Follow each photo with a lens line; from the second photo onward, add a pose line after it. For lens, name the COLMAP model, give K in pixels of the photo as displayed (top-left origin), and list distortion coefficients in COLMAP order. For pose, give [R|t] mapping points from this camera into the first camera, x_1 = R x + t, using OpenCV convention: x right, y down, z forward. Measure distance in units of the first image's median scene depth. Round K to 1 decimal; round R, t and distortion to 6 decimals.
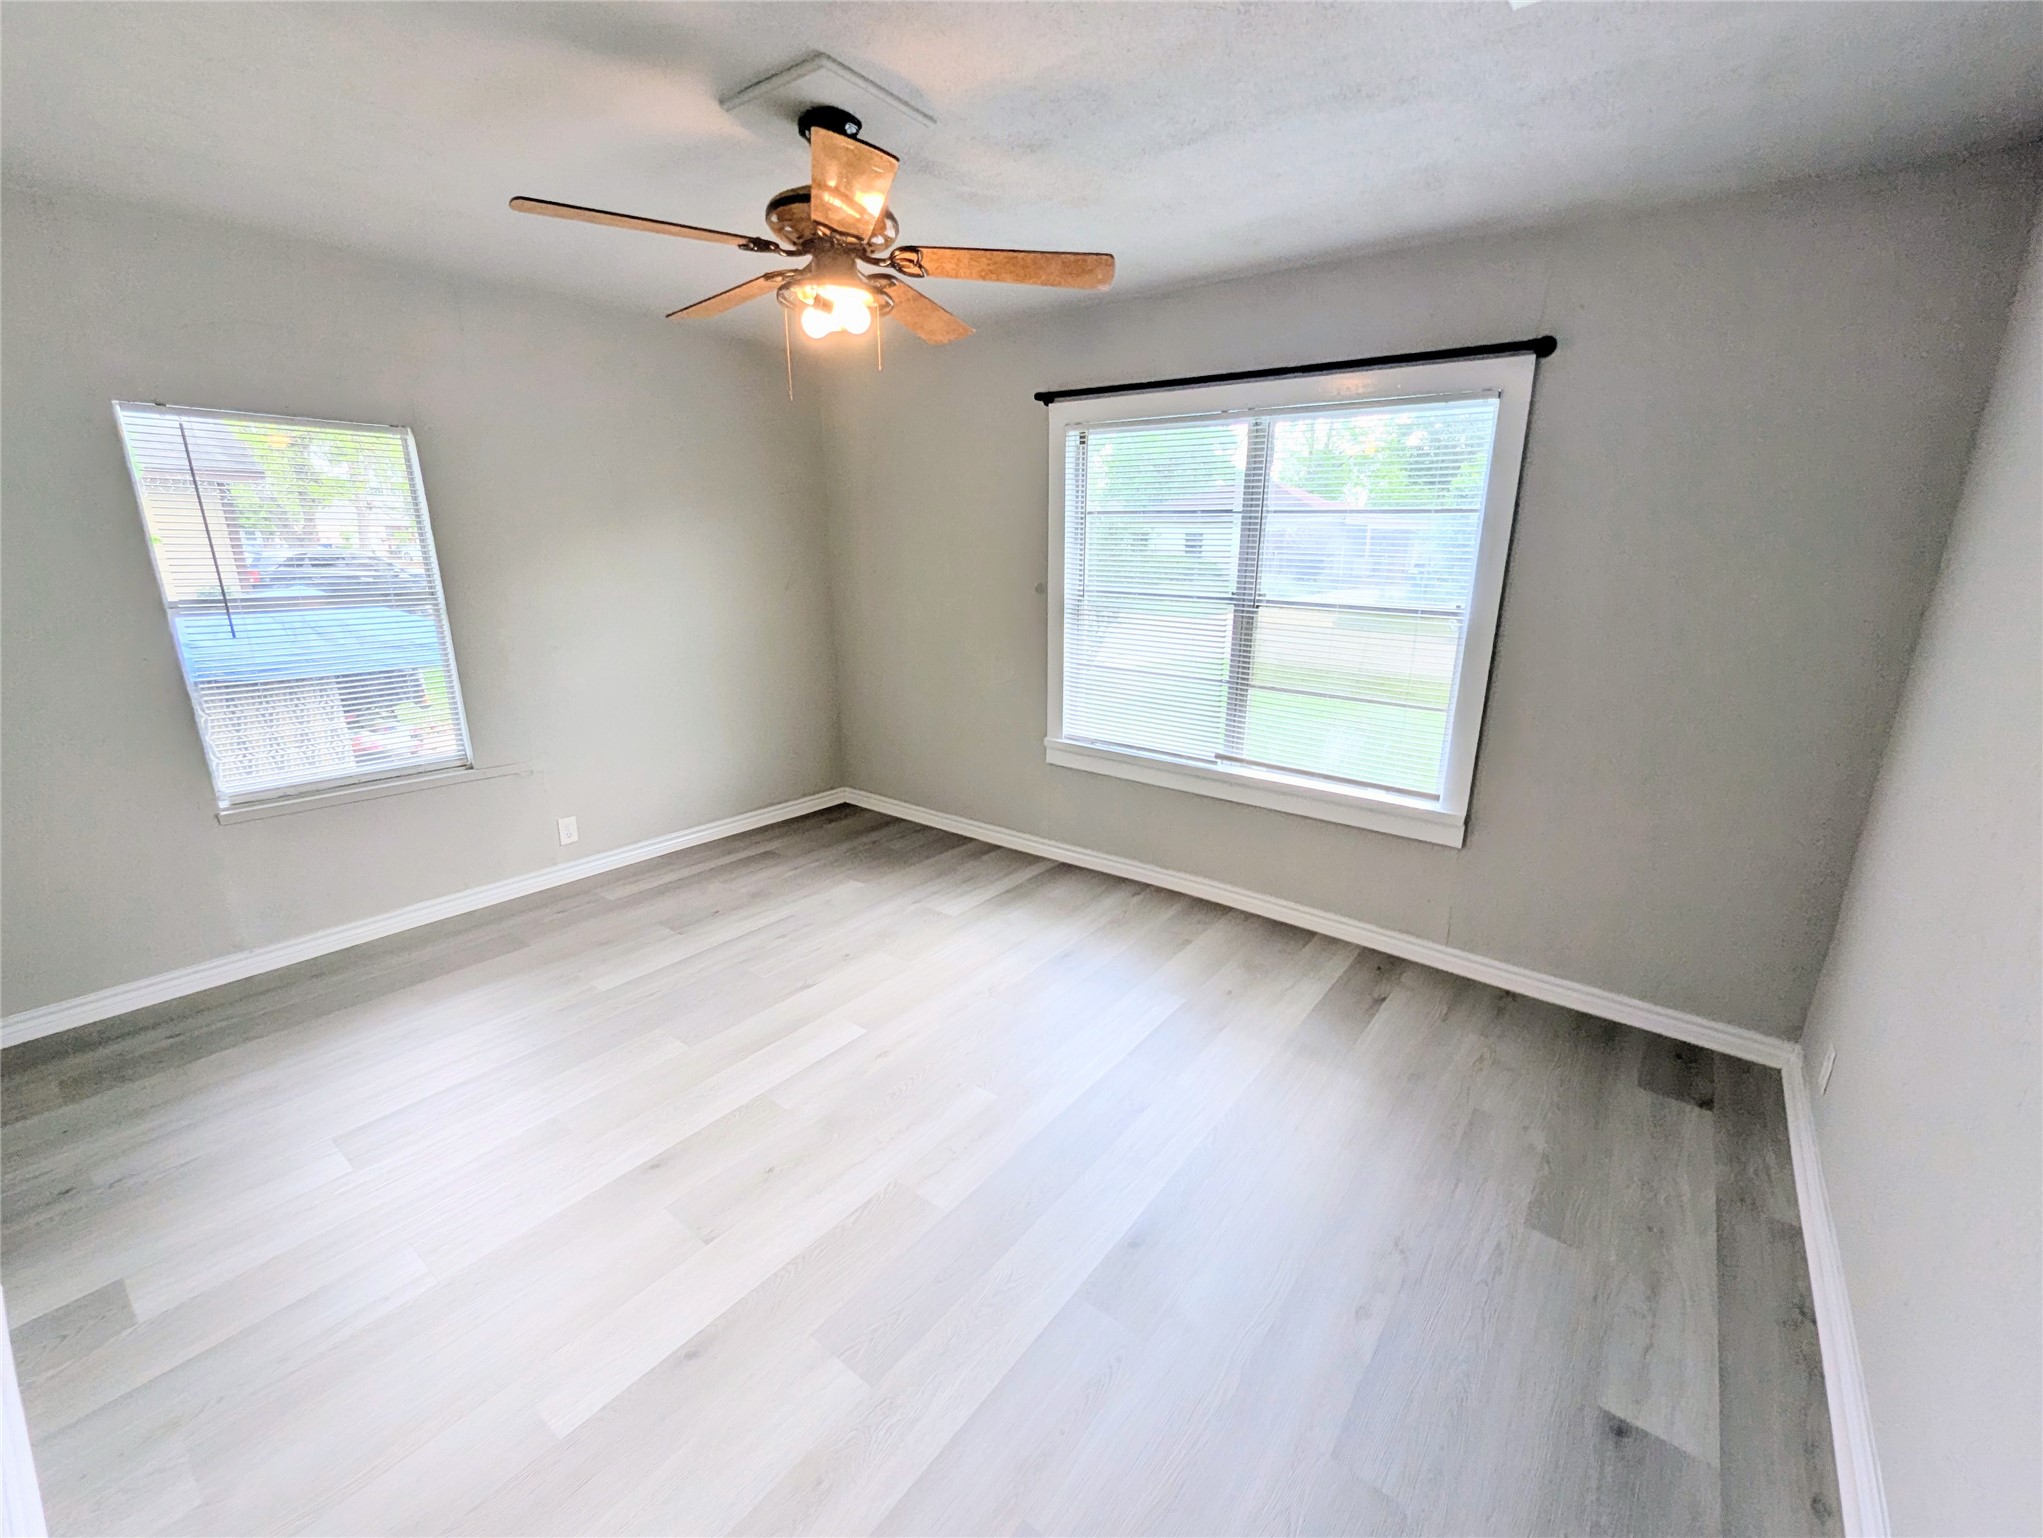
lens RADIAL K [[850.6, 0, 1023.6], [0, 850.6, 778.2], [0, 0, 1]] dist [0.001751, -0.000101]
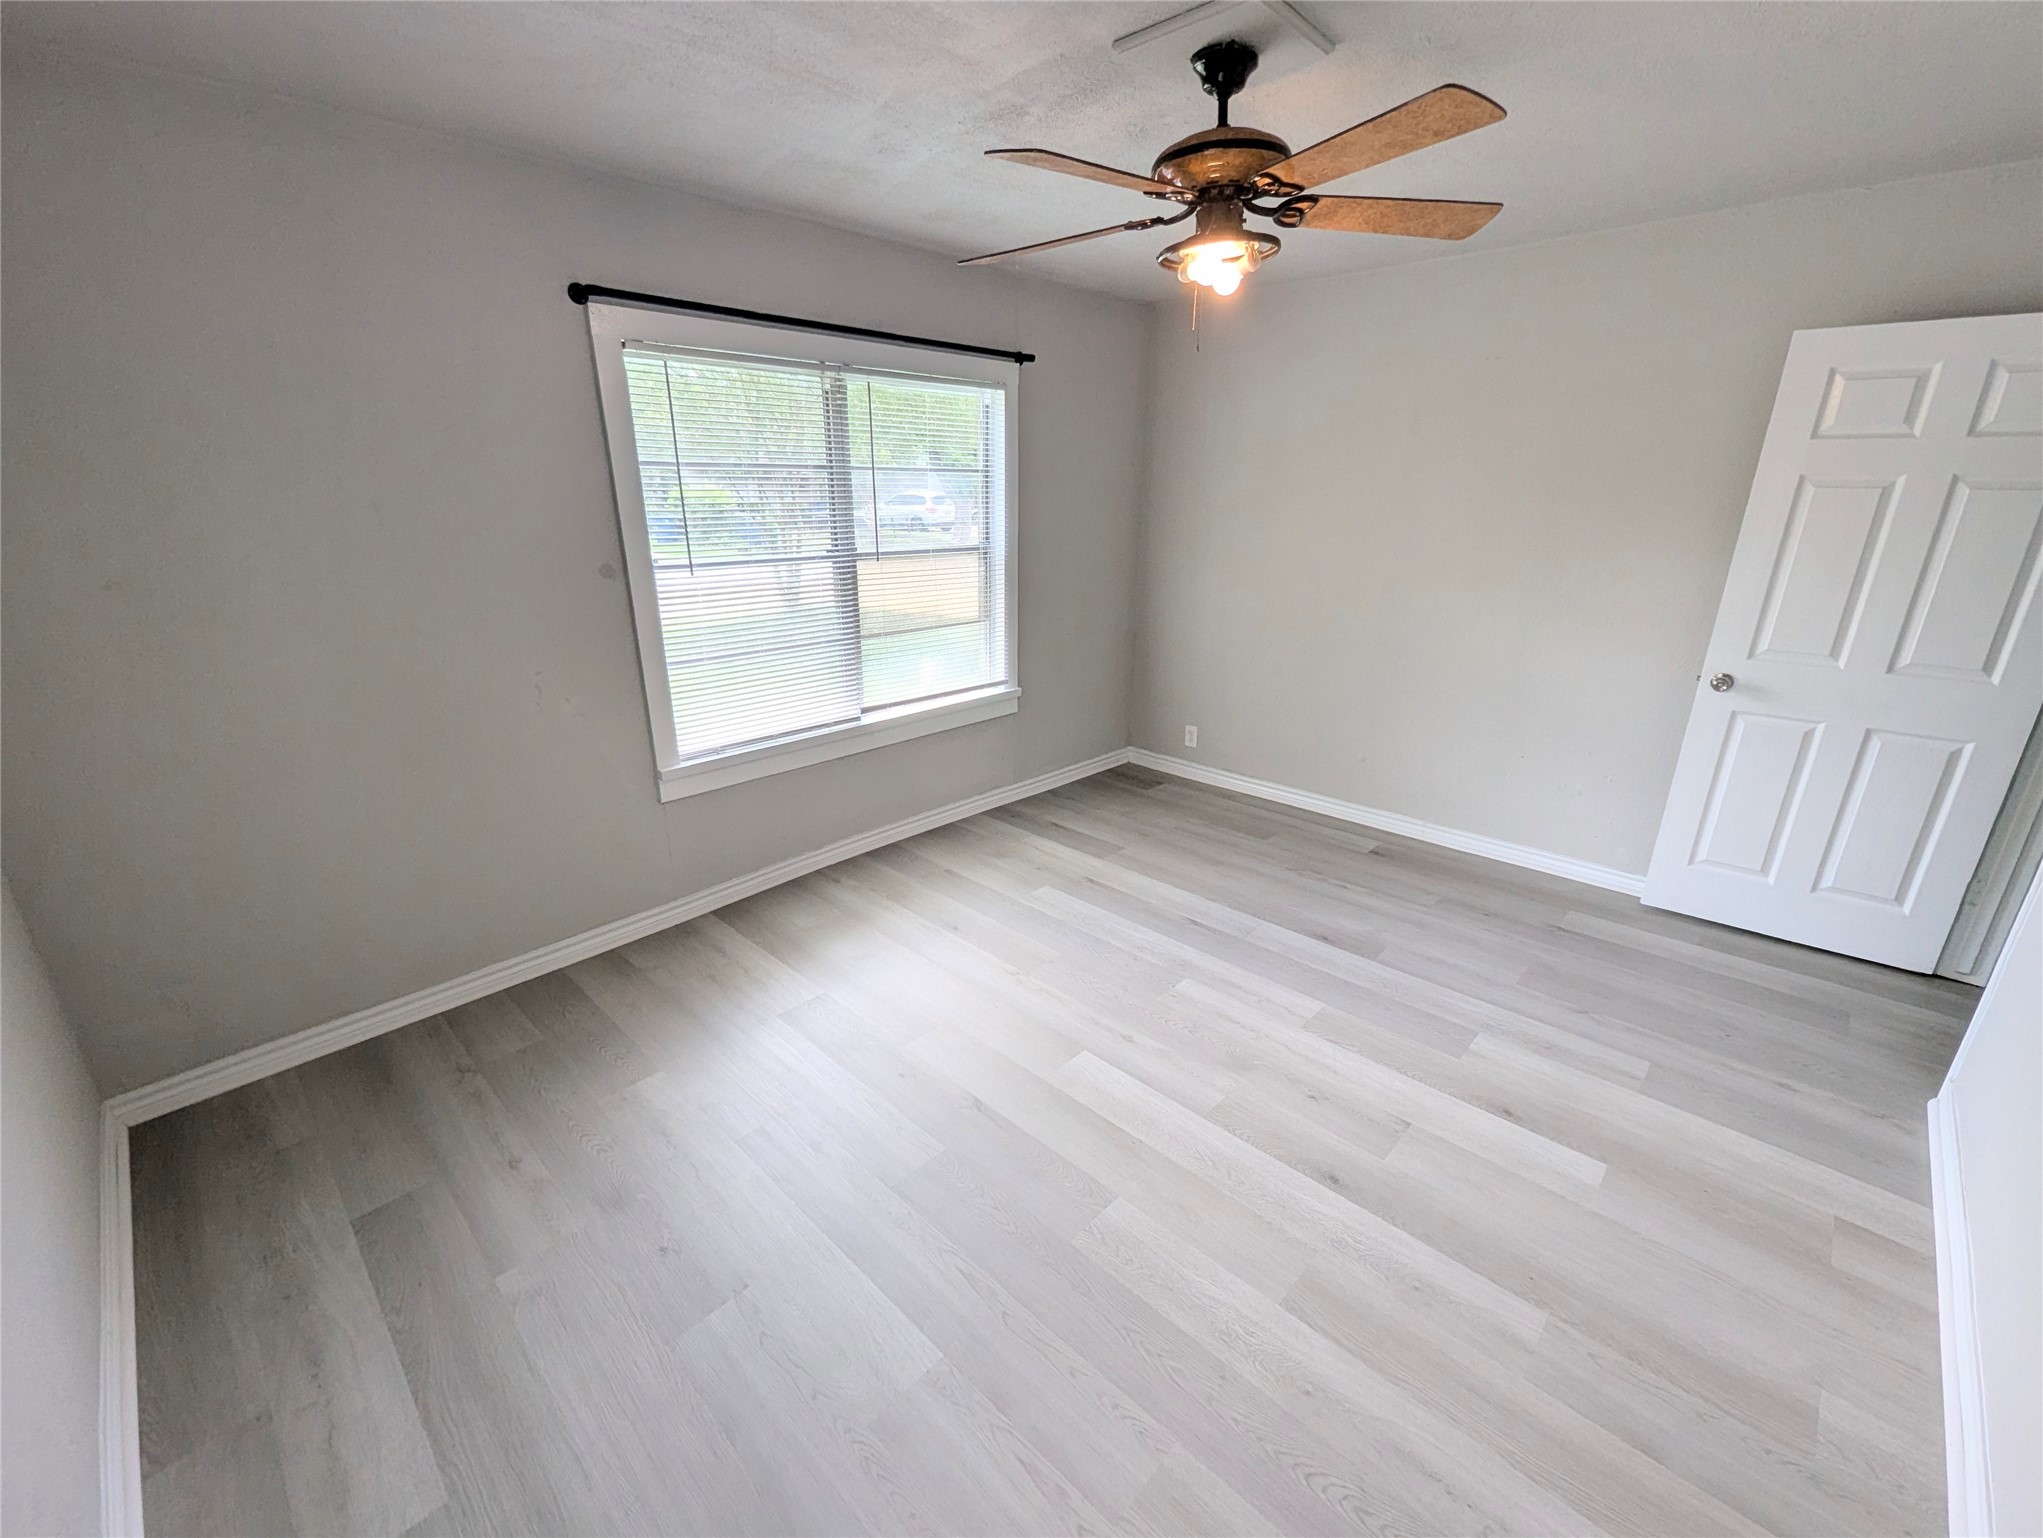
lens RADIAL K [[825.8, 0, 1052.1], [0, 825.8, 772.2], [0, 0, 1]] dist [-0.000596, -0.000113]
pose [[0.105935, -0.336253, 0.935795, -0.716585], [0.271122, 0.915201, 0.298161, -0.196601], [-0.956698, 0.222129, 0.188118, 0.624774]]
